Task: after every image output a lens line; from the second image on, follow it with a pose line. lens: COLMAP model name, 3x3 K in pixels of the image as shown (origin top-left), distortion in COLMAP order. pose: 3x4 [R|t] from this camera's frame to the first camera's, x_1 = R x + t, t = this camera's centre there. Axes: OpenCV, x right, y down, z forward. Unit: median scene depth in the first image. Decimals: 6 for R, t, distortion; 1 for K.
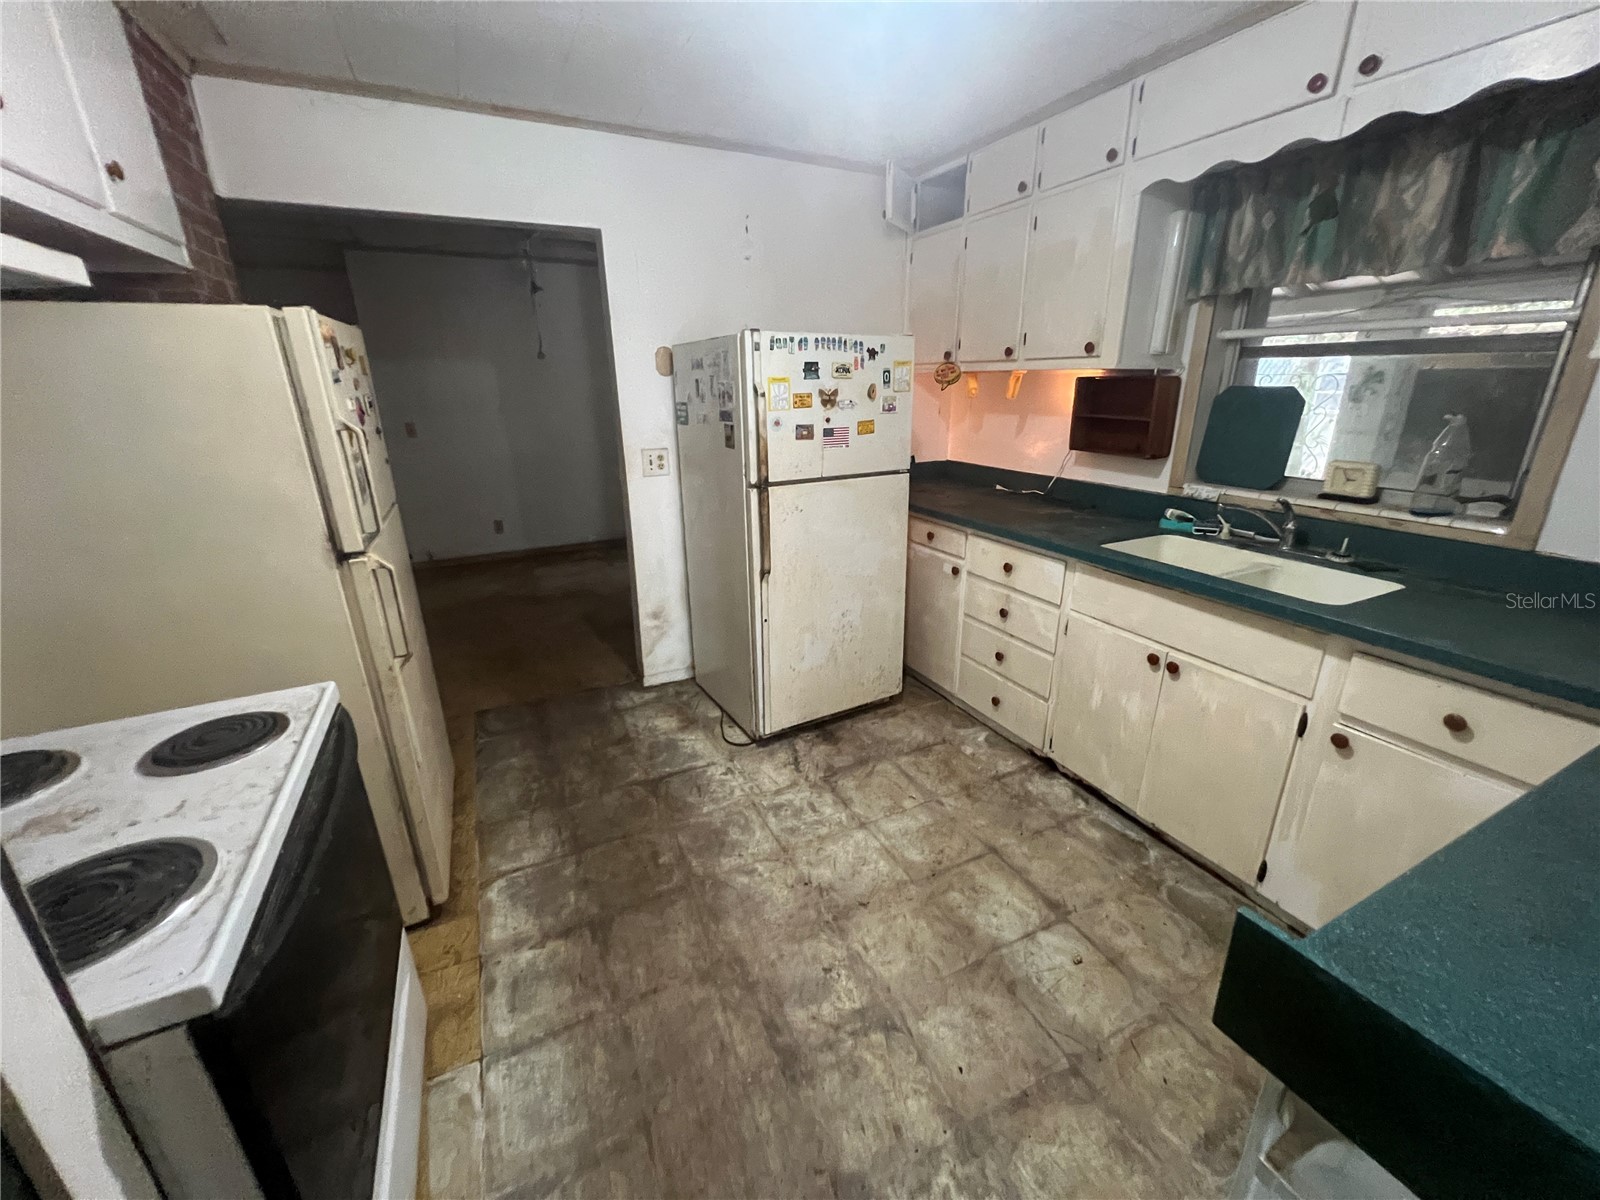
lens RADIAL K [[642.8, 0, 801.0], [0, 642.8, 599.7], [0, 0, 1]] dist [-0.002918, 0.000349]
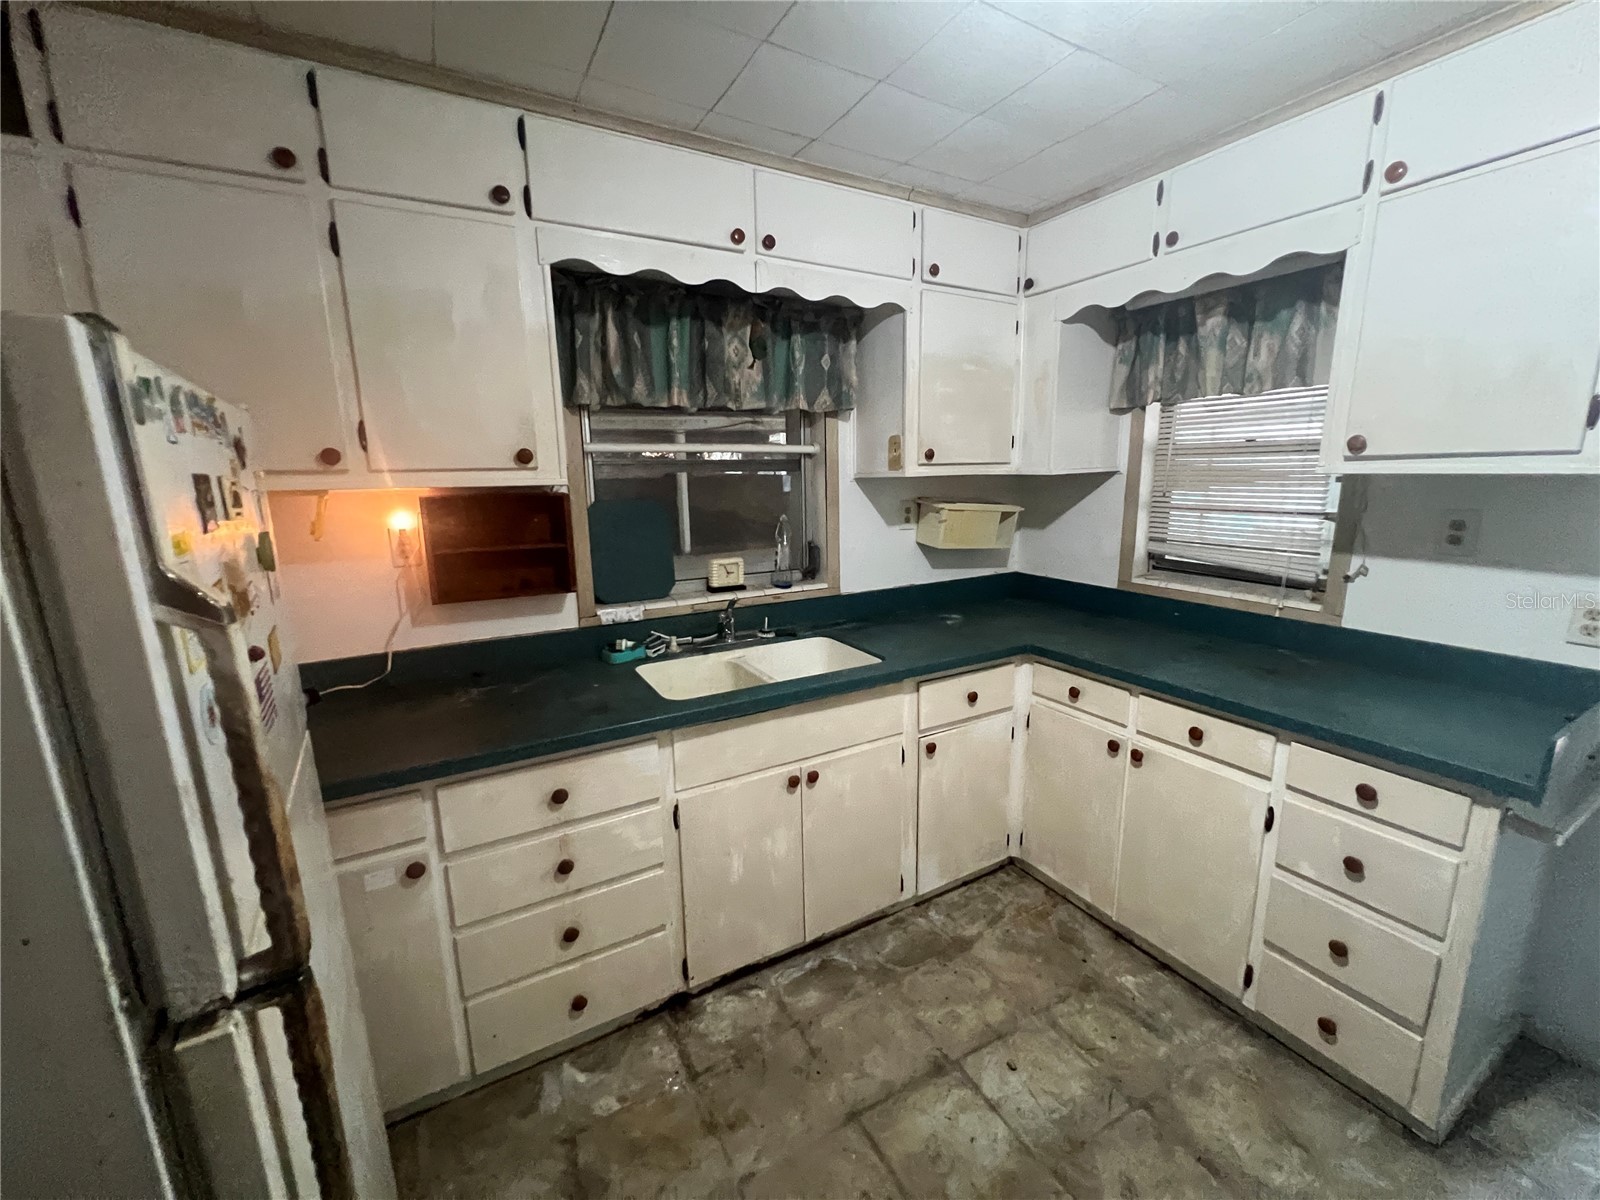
lens RADIAL K [[642.8, 0, 795.8], [0, 642.8, 598.6], [0, 0, 1]] dist [-0.002918, 0.000349]
pose [[-0.050005, -0.183004, 0.981840, -0.255198], [0.339147, 0.921545, 0.189038, -0.260505], [-0.939404, 0.342440, 0.015983, 0.705733]]
